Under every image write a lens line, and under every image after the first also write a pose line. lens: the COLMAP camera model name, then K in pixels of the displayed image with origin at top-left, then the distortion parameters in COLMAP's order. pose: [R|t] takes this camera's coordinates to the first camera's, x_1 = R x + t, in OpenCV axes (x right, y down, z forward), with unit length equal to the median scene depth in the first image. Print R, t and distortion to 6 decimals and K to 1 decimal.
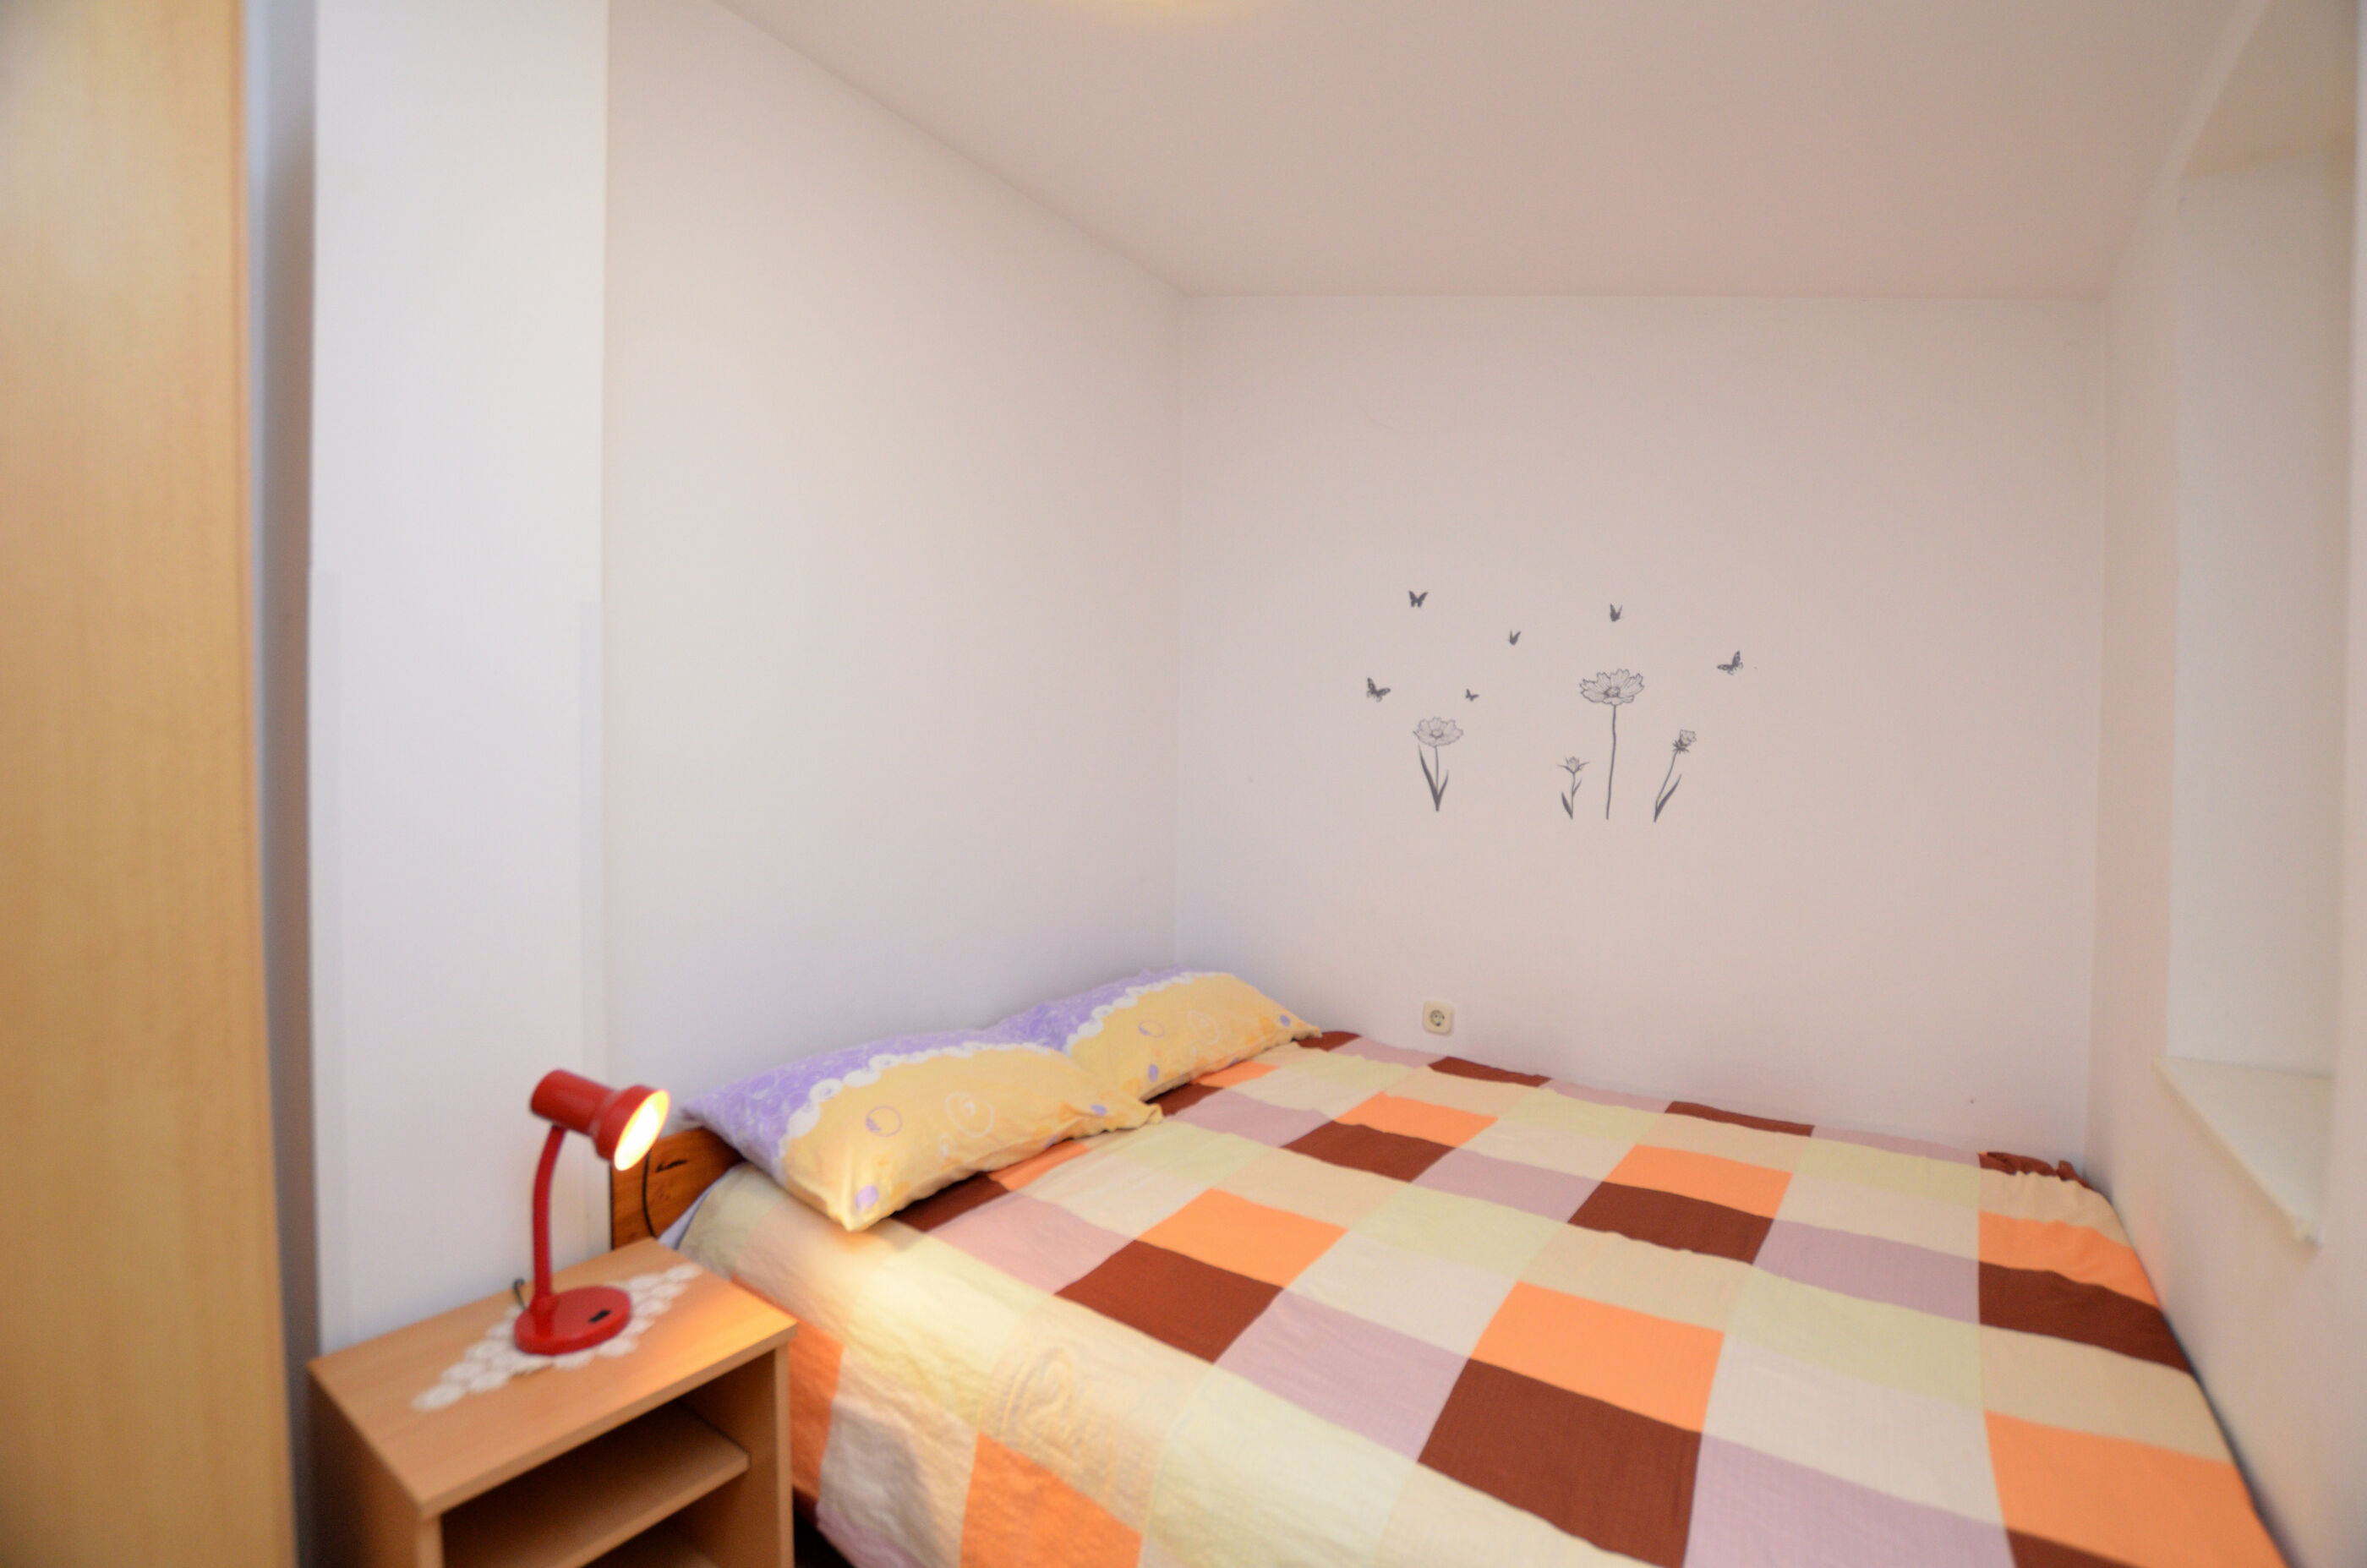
lens RADIAL K [[1044.4, 0, 1179.2], [0, 1044.4, 783.8], [0, 0, 1]] dist [-0.038458, 0.007332]
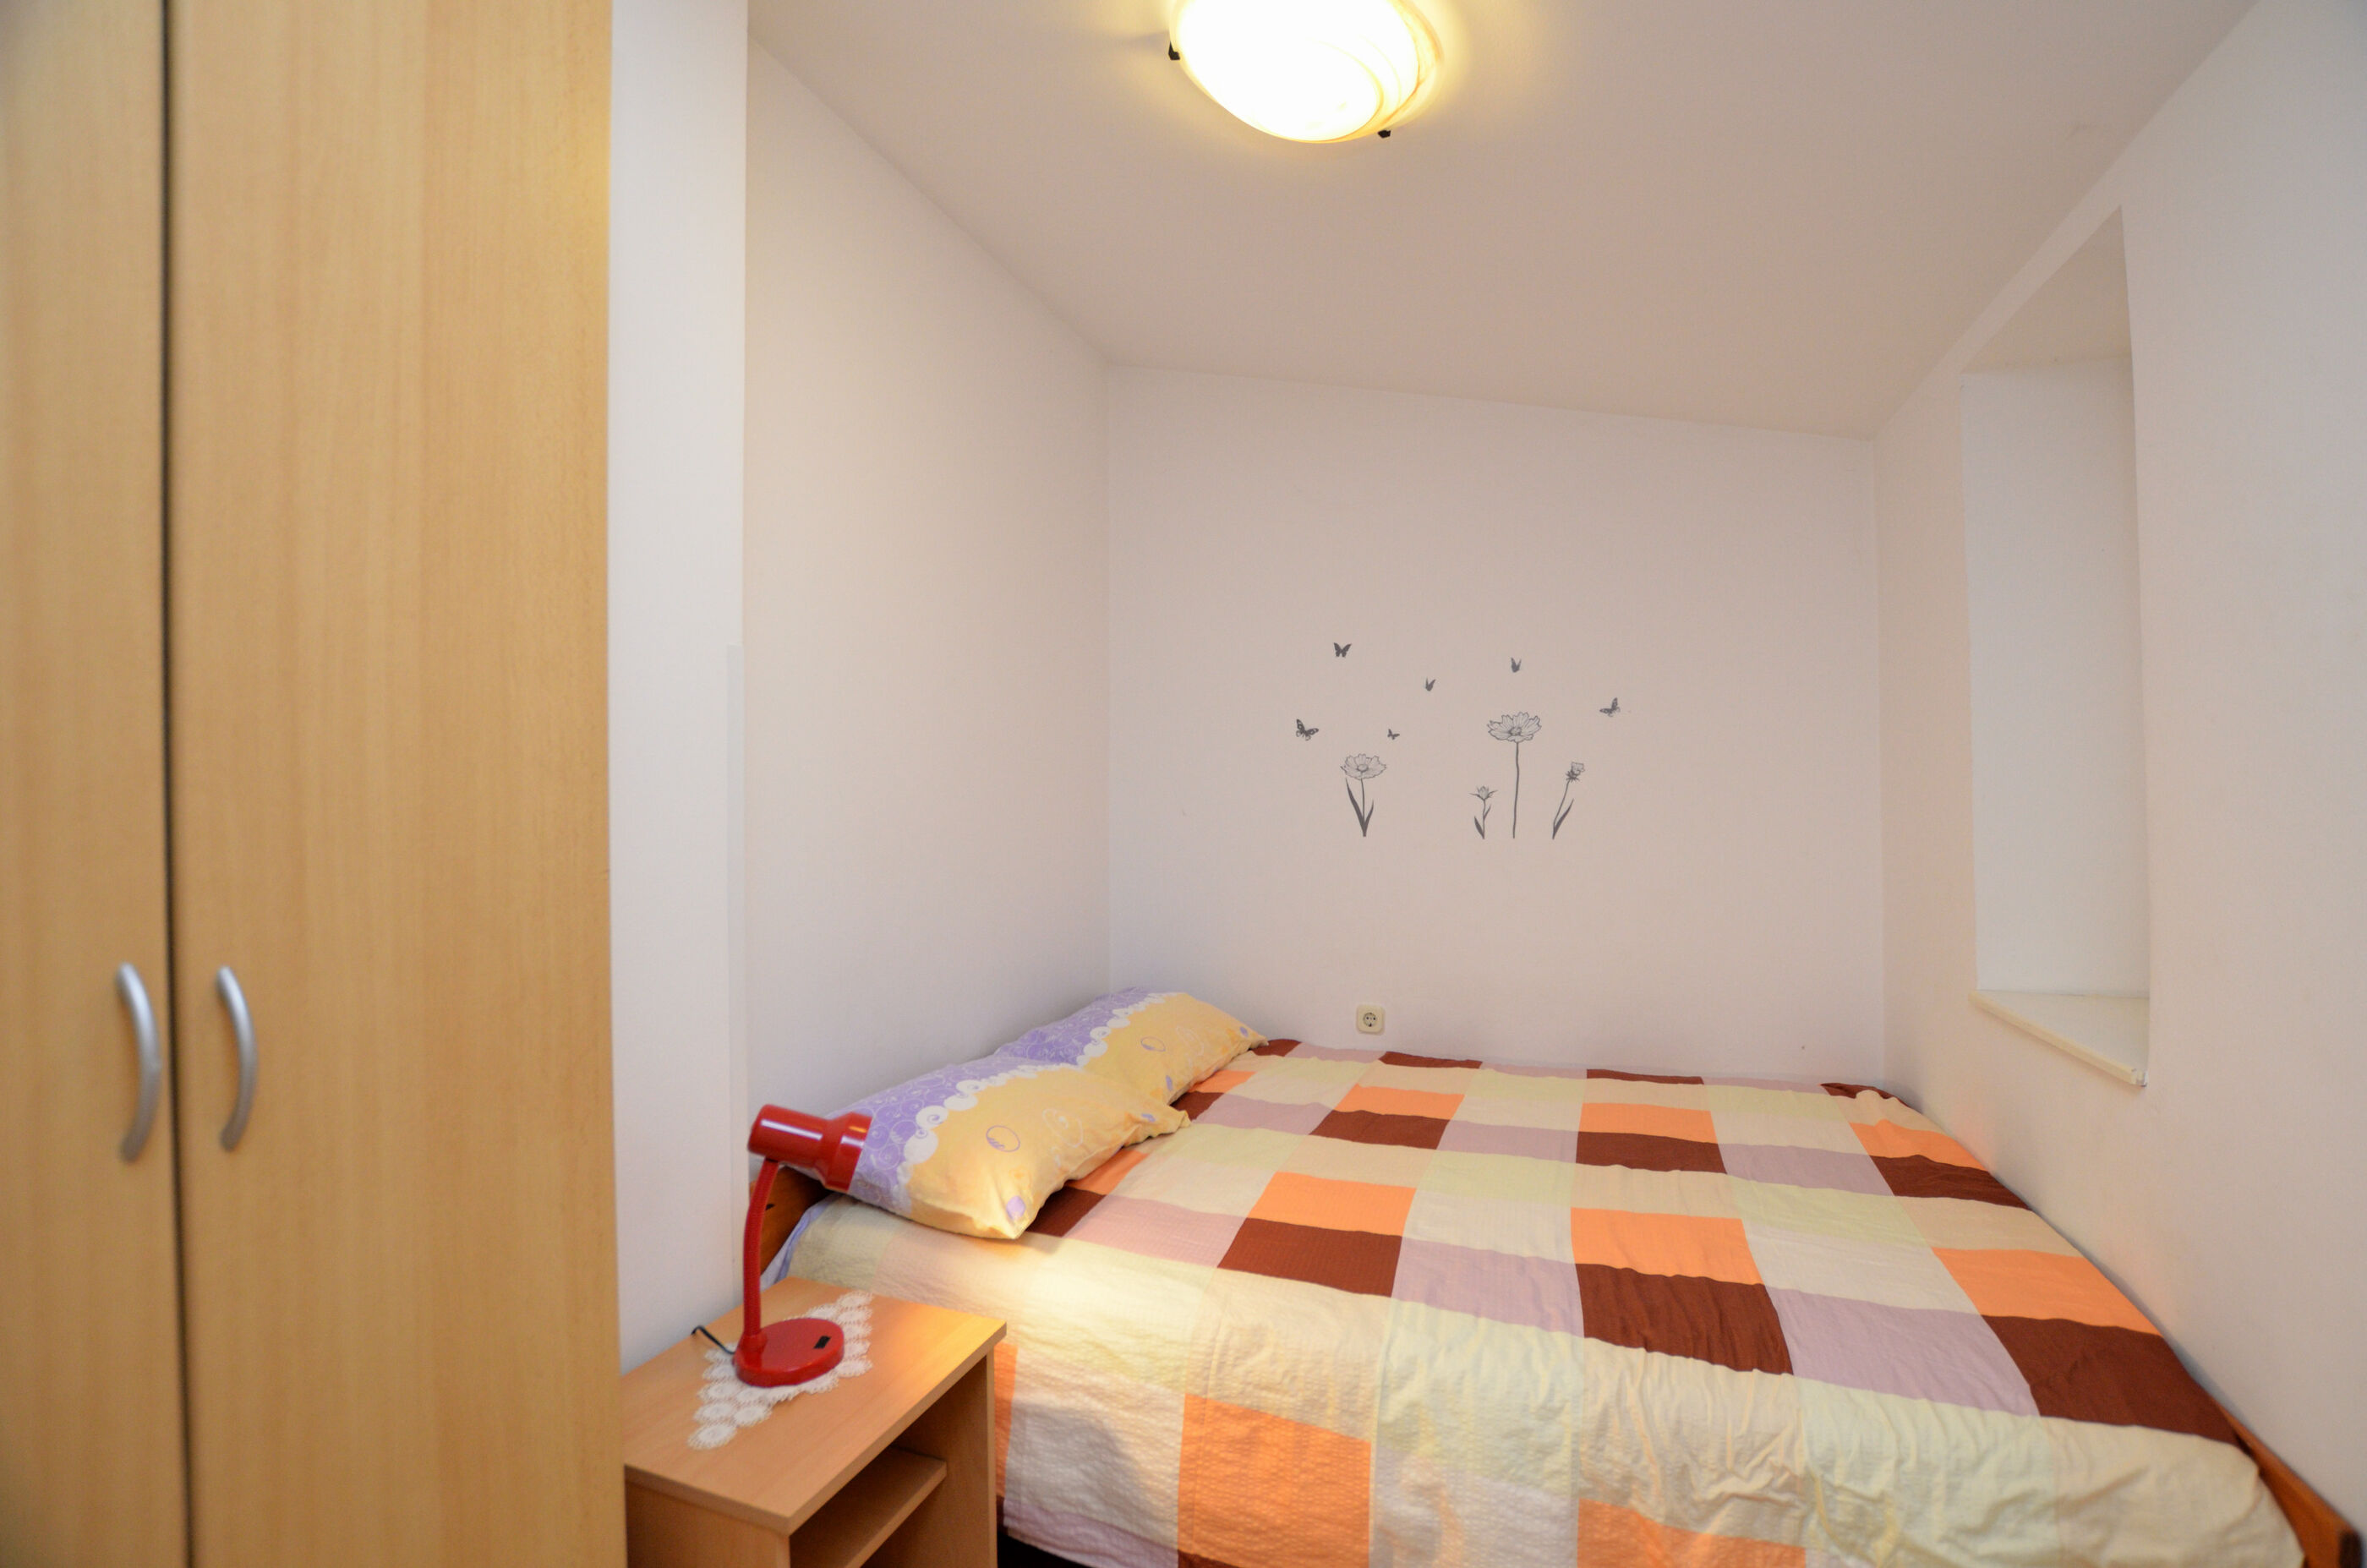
lens RADIAL K [[1044.4, 0, 1194.2], [0, 1044.4, 785.0], [0, 0, 1]] dist [-0.038458, 0.007332]
pose [[0.966742, -0.015802, 0.255264, -0.334863], [0.024845, 0.999171, -0.032241, 0.003673], [-0.254543, 0.037511, 0.966334, -0.080450]]
